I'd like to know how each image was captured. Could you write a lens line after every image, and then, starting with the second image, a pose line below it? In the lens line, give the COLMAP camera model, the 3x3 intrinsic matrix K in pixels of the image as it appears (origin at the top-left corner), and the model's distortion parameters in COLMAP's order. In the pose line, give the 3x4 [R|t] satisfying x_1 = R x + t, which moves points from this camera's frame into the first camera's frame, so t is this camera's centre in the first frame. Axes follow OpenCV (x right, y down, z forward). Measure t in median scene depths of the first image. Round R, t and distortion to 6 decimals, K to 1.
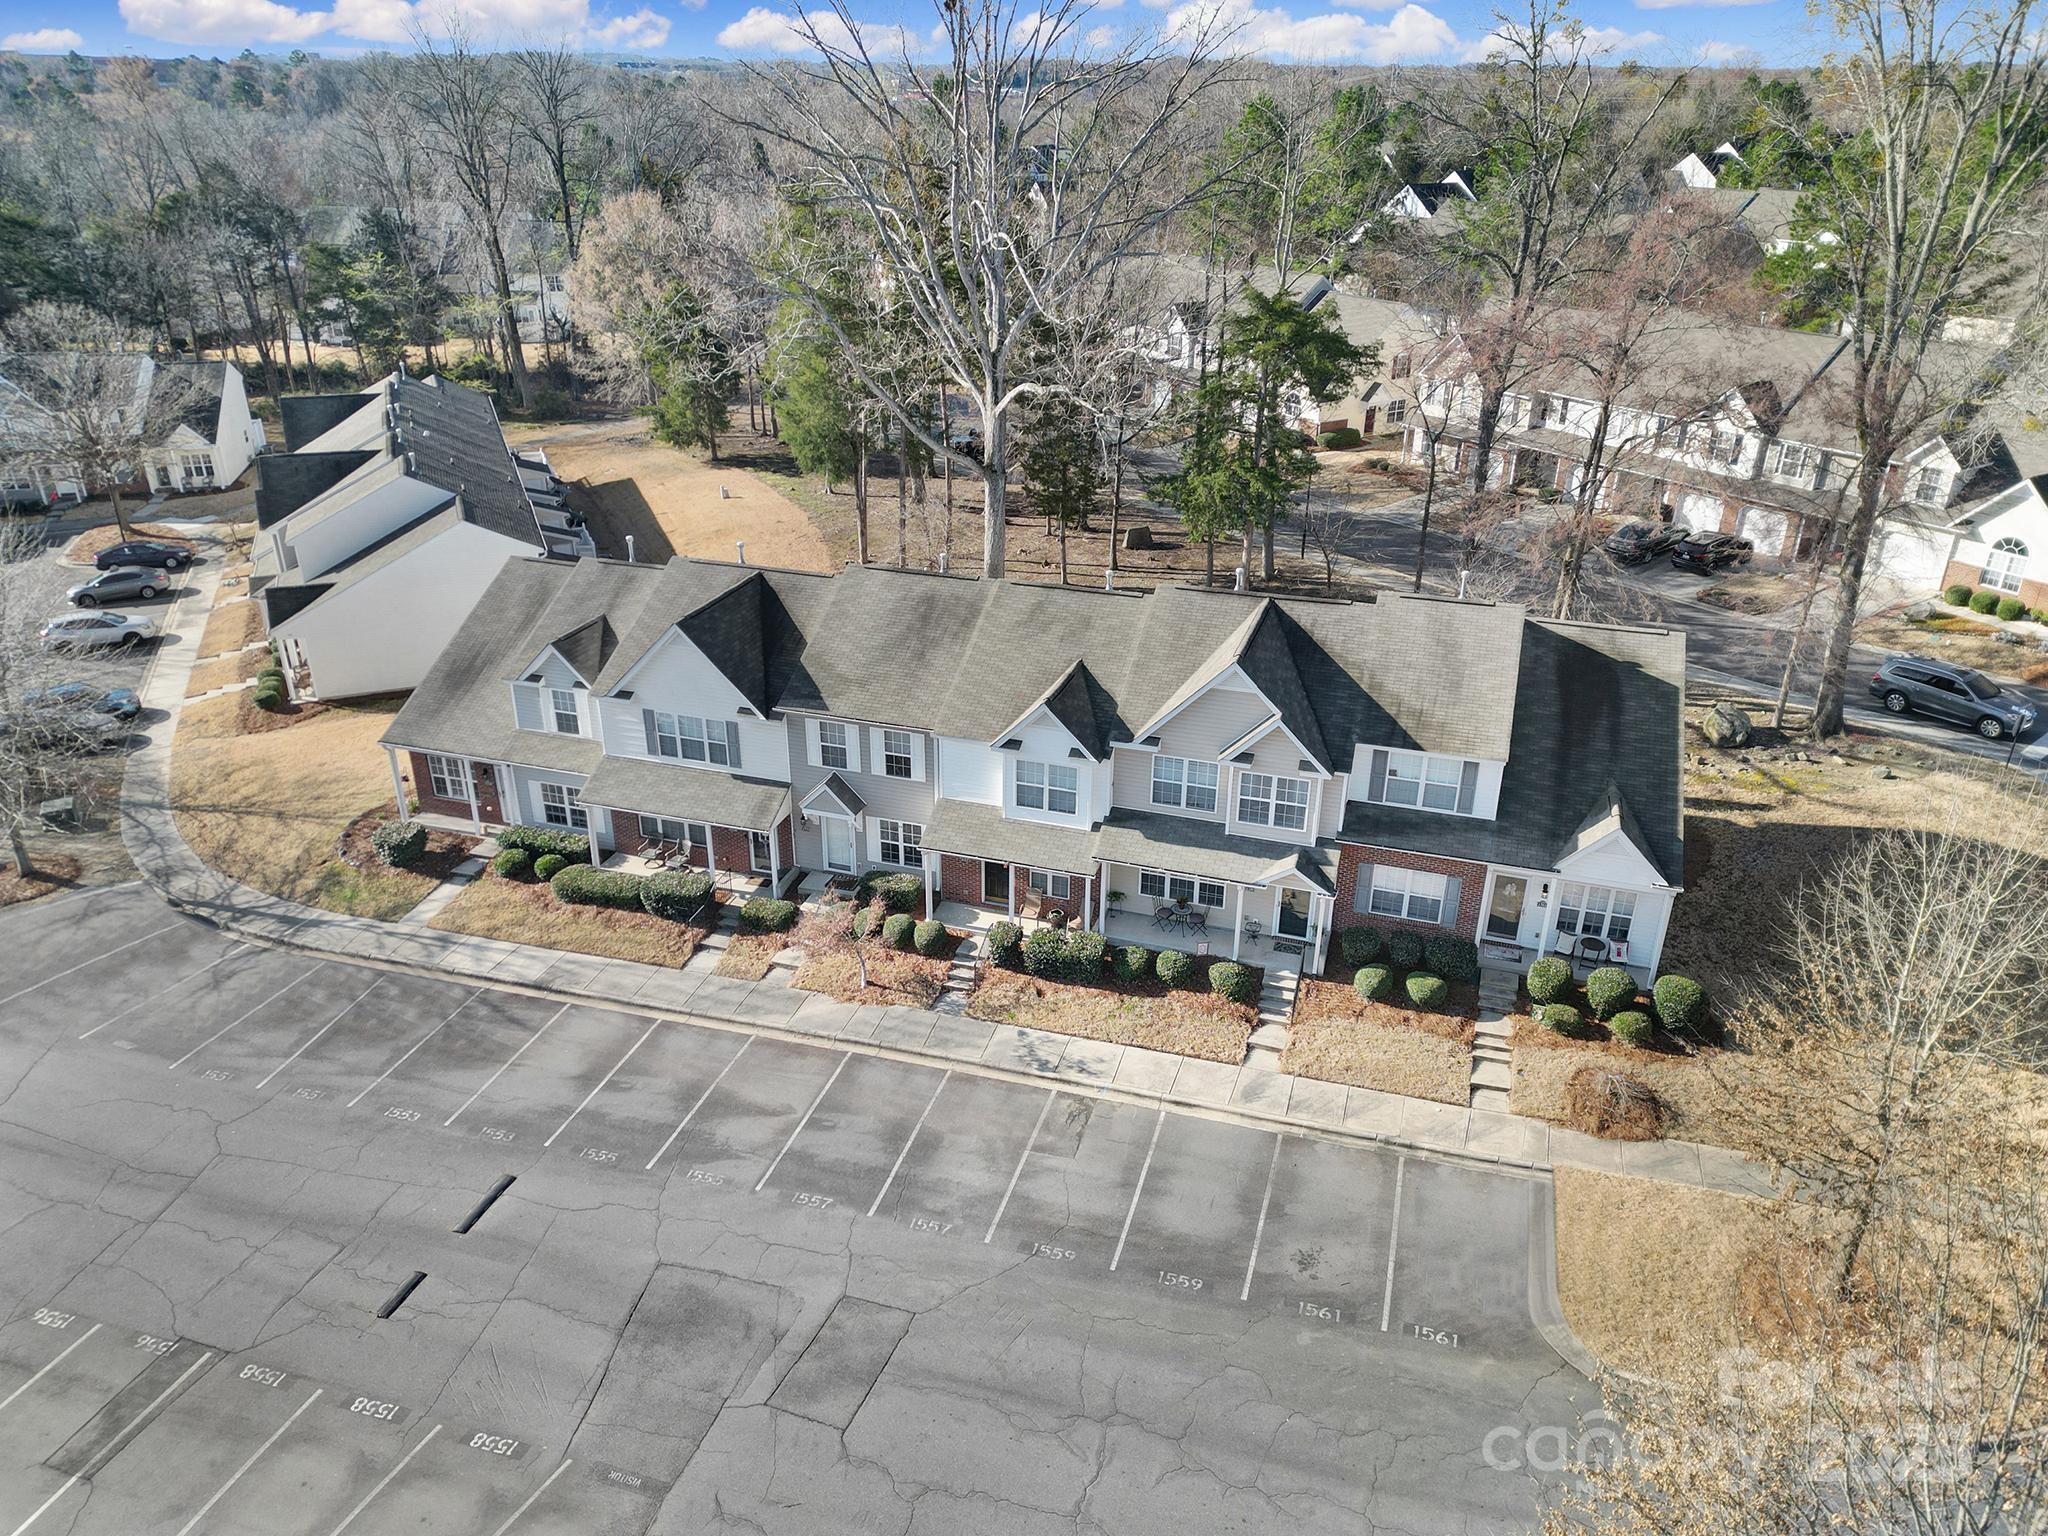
lens RADIAL K [[1414.6, 0, 1024.0], [0, 1414.6, 768.0], [0, 0, 1]] dist [0.111909, -0.127458]
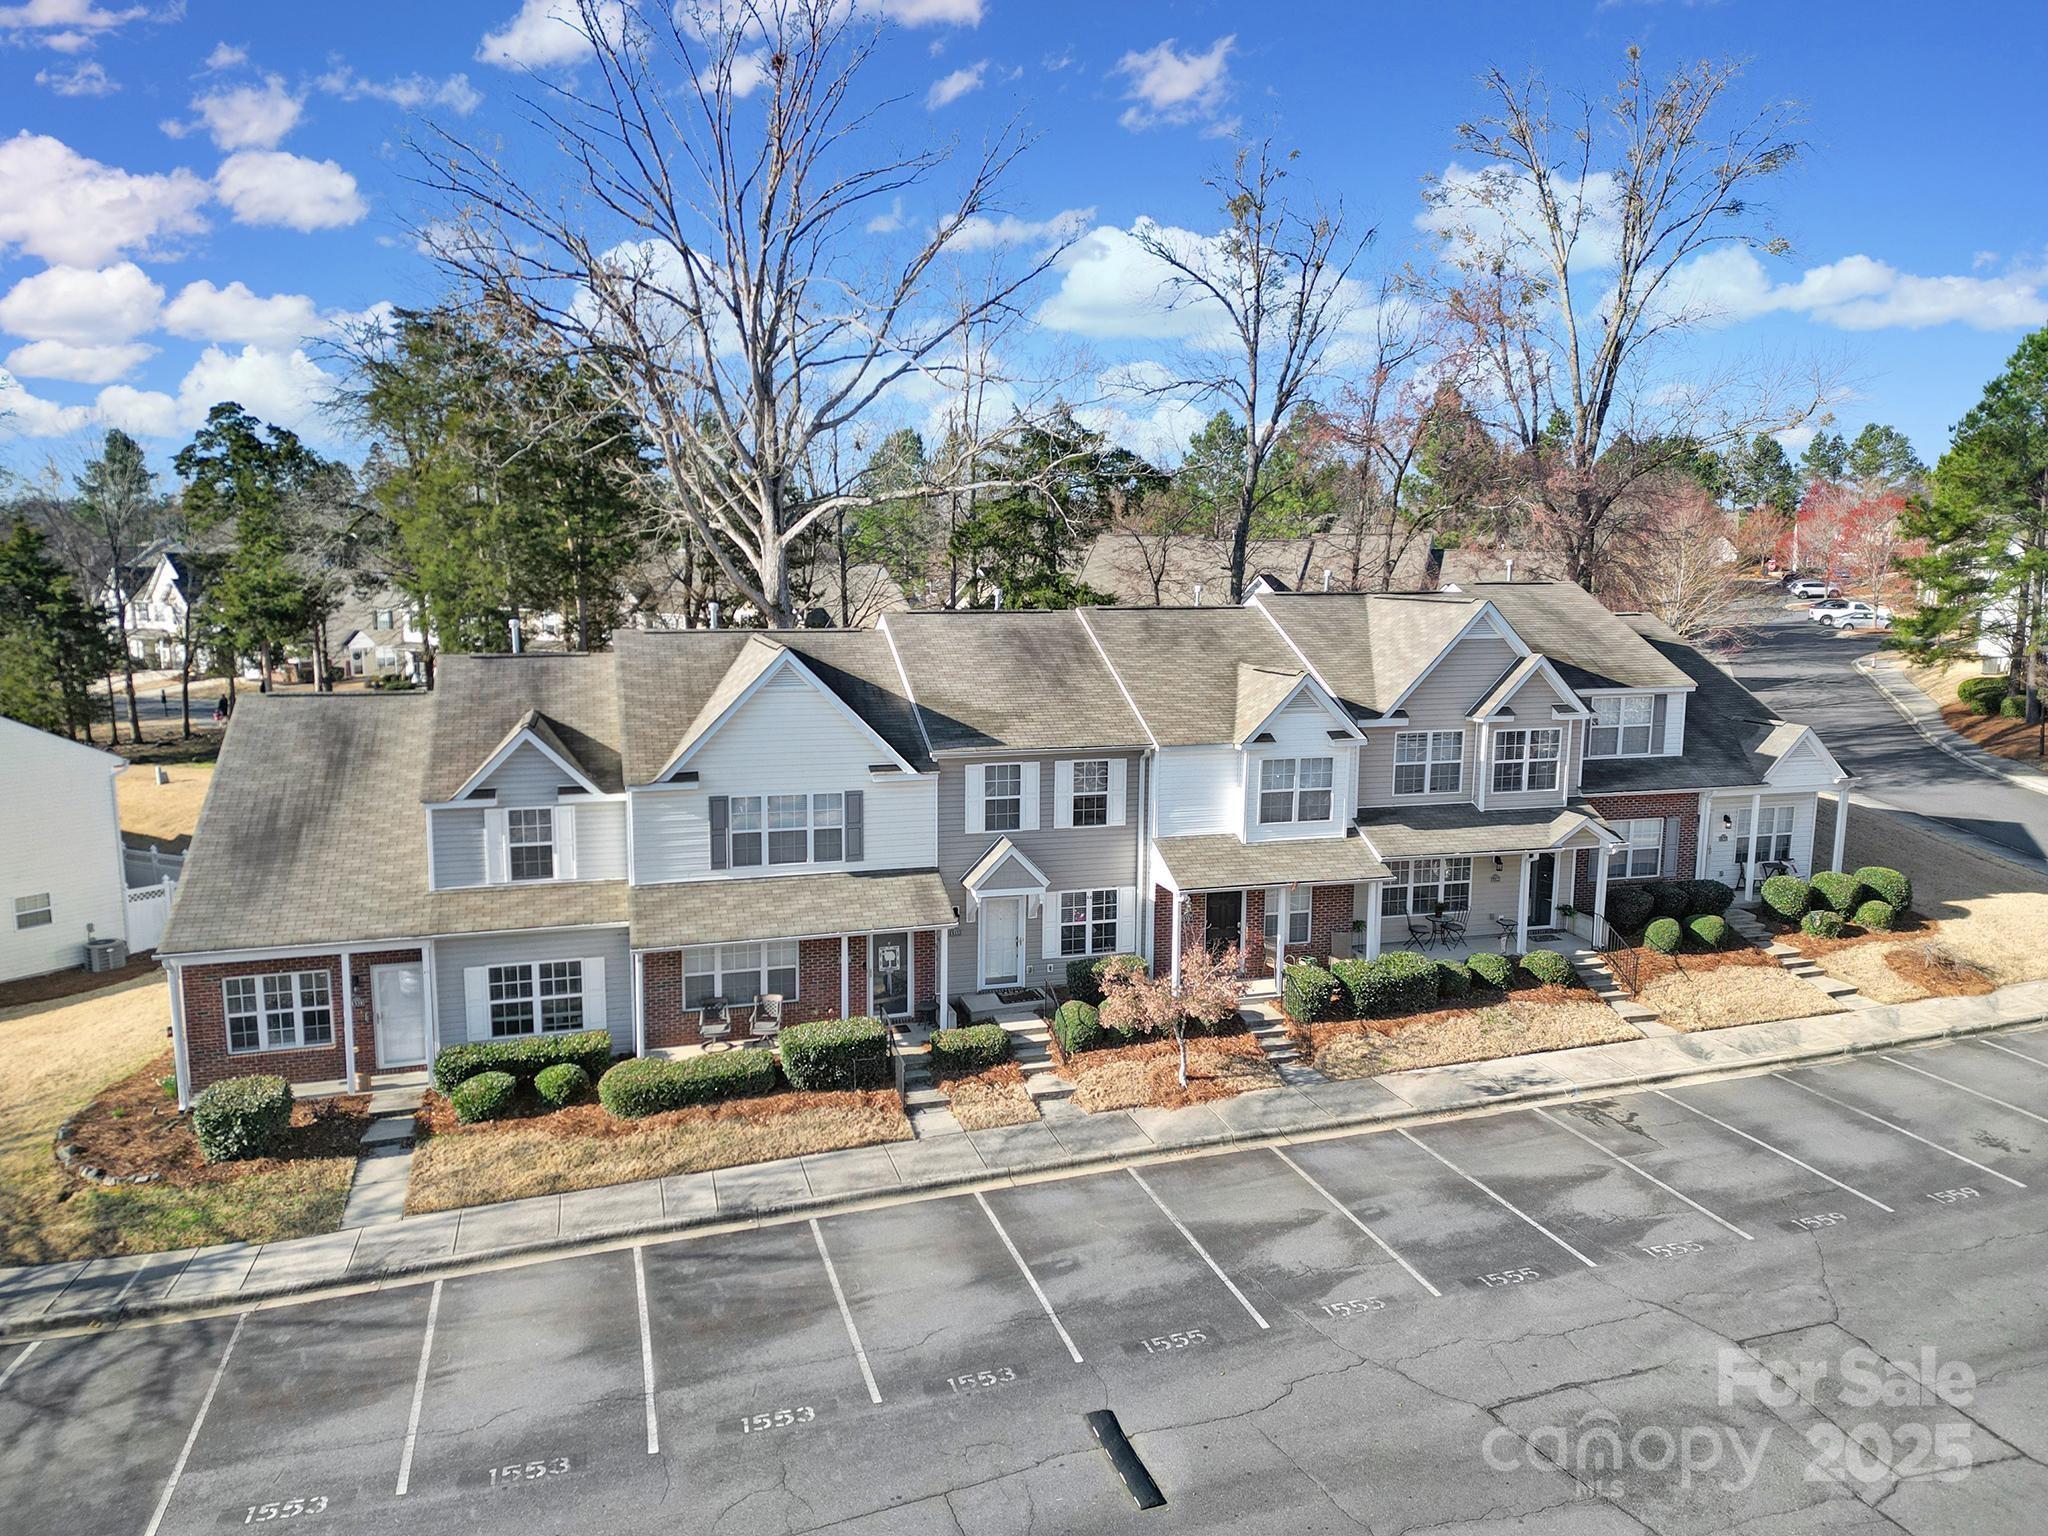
lens RADIAL K [[1414.6, 0, 1024.0], [0, 1414.6, 768.0], [0, 0, 1]] dist [0.111909, -0.127458]
pose [[0.819579, -0.086196, 0.566446, -0.573310], [0.244970, 0.946420, -0.210425, 0.134590], [-0.517958, 0.311222, 0.796781, 0.421462]]
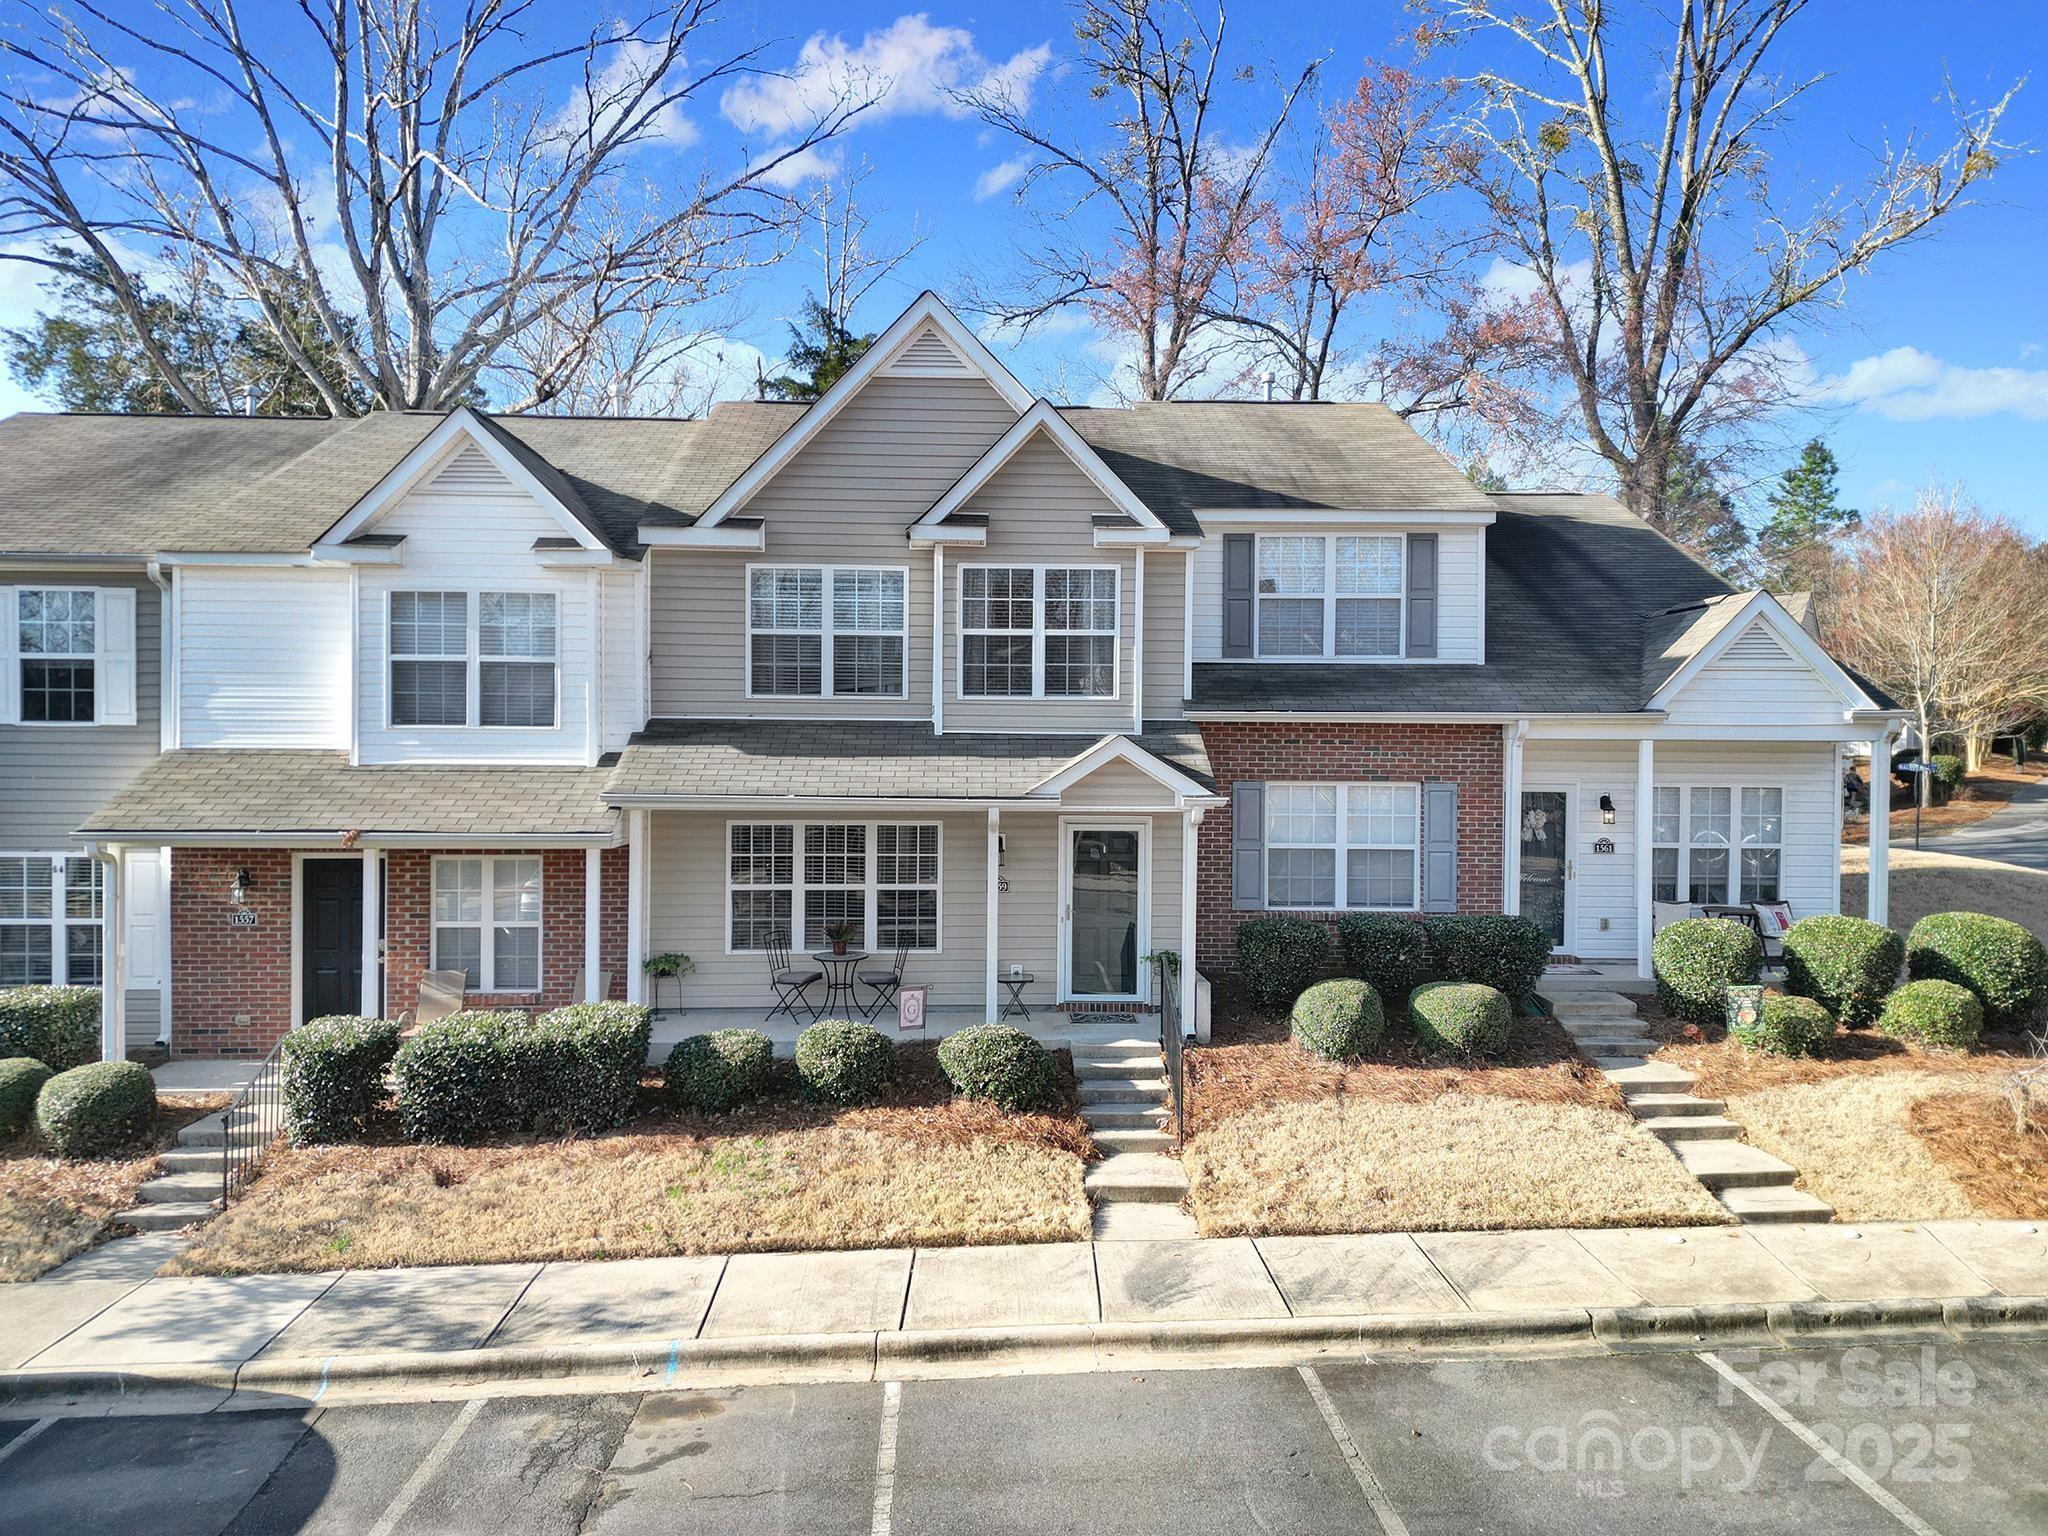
lens RADIAL K [[1414.6, 0, 1024.0], [0, 1414.6, 768.0], [0, 0, 1]] dist [0.111909, -0.127458]
pose [[0.940006, -0.002540, 0.341147, 0.023143], [0.145594, 0.907324, -0.394419, 0.219040], [-0.308529, 0.420425, 0.853260, 0.621517]]
